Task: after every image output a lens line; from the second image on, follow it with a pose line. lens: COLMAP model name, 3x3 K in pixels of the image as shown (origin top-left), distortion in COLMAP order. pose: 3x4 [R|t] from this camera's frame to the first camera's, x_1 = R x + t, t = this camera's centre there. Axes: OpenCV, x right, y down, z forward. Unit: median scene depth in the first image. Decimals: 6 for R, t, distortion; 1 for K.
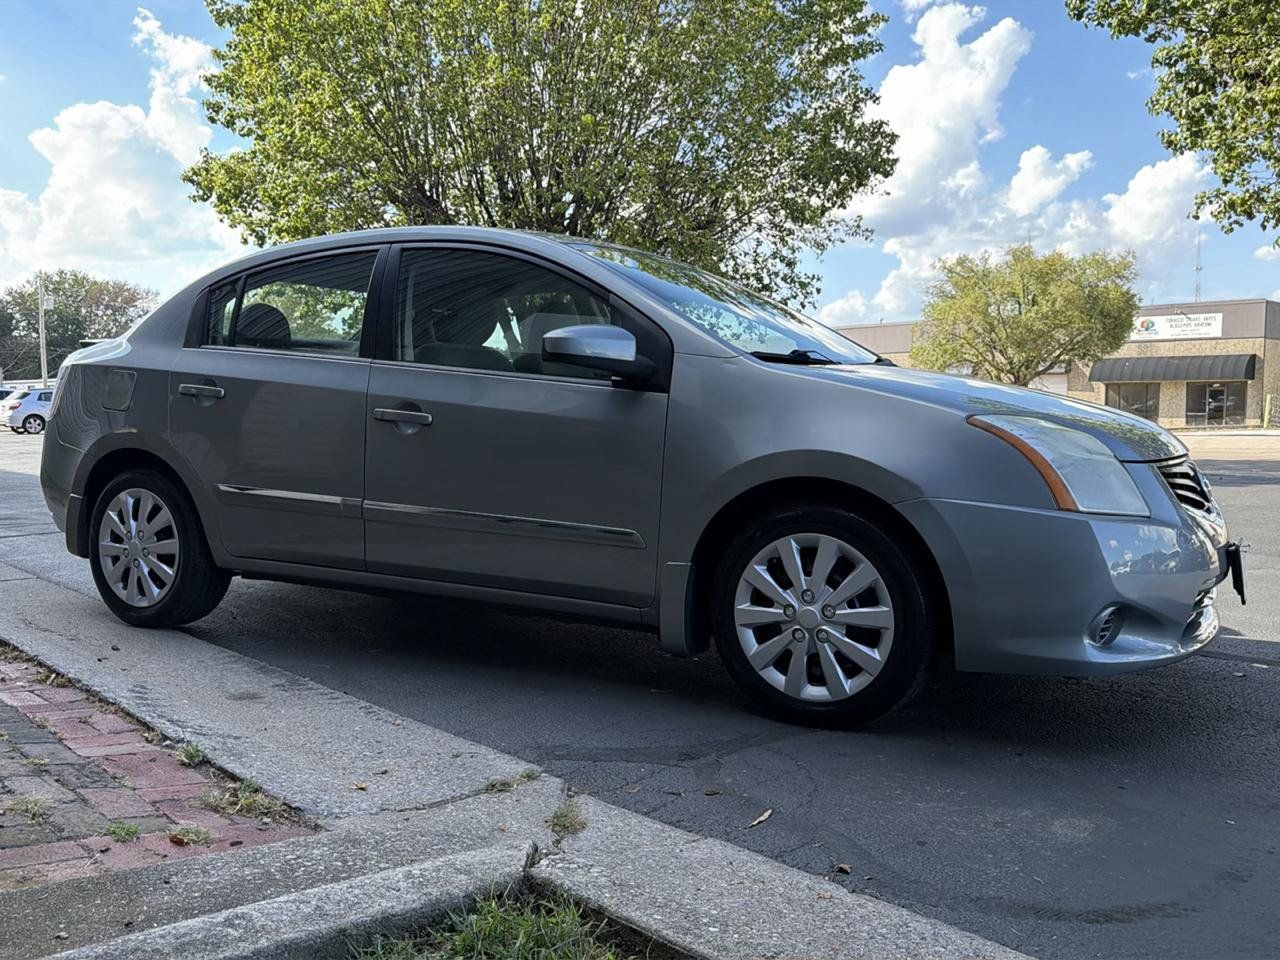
lens RADIAL K [[1132.7, 0, 640.0], [0, 1132.7, 480.0], [0, 0, 1]] dist [0.138643, -0.242564]
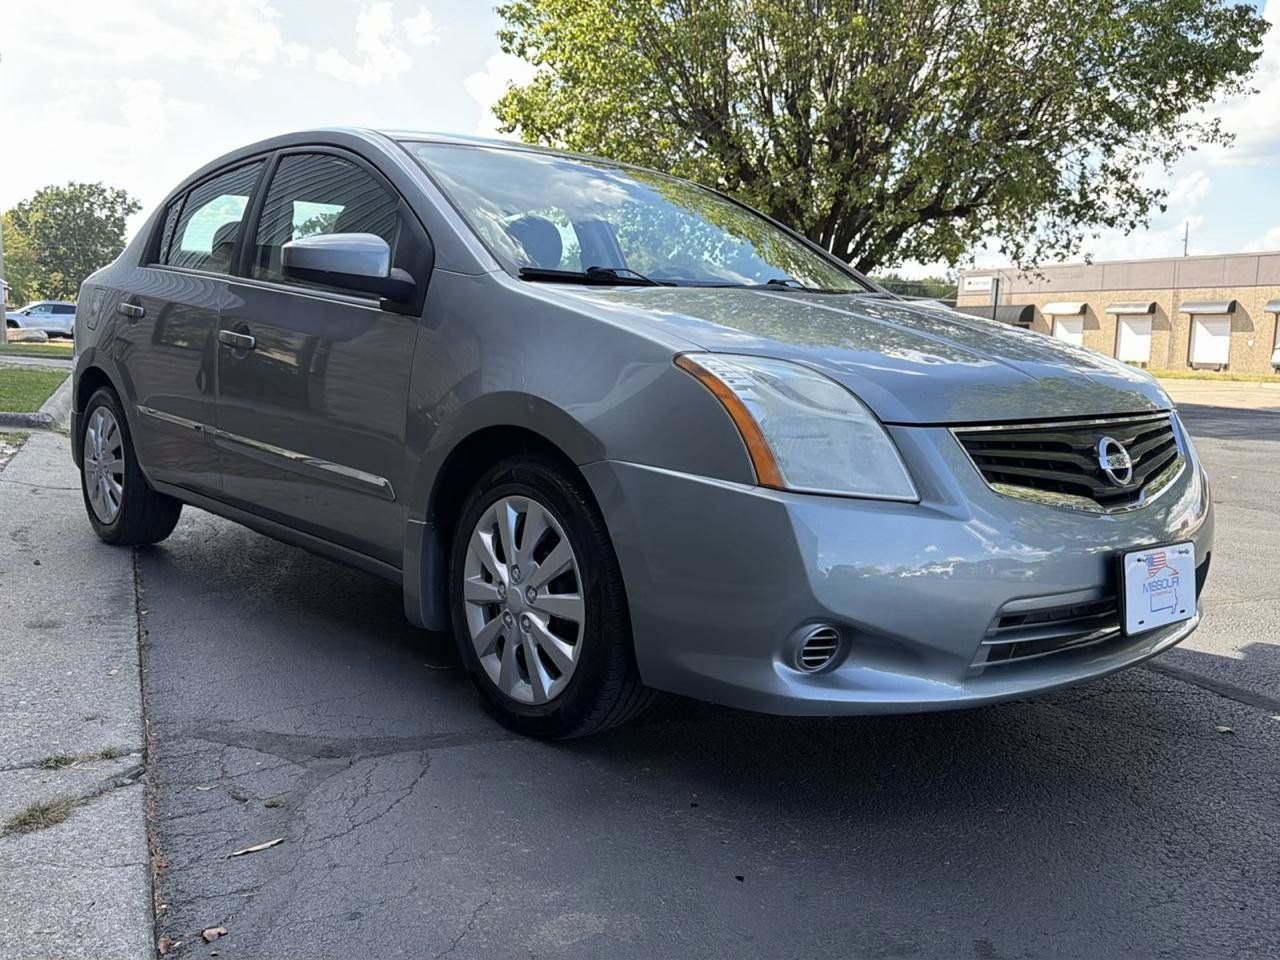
lens RADIAL K [[1132.7, 0, 640.0], [0, 1132.7, 480.0], [0, 0, 1]] dist [0.138643, -0.242564]
pose [[0.946659, 0.060837, -0.316442, 0.462768], [-0.041758, 0.996897, 0.066734, -0.020297], [0.319520, -0.049961, 0.946262, 0.259680]]
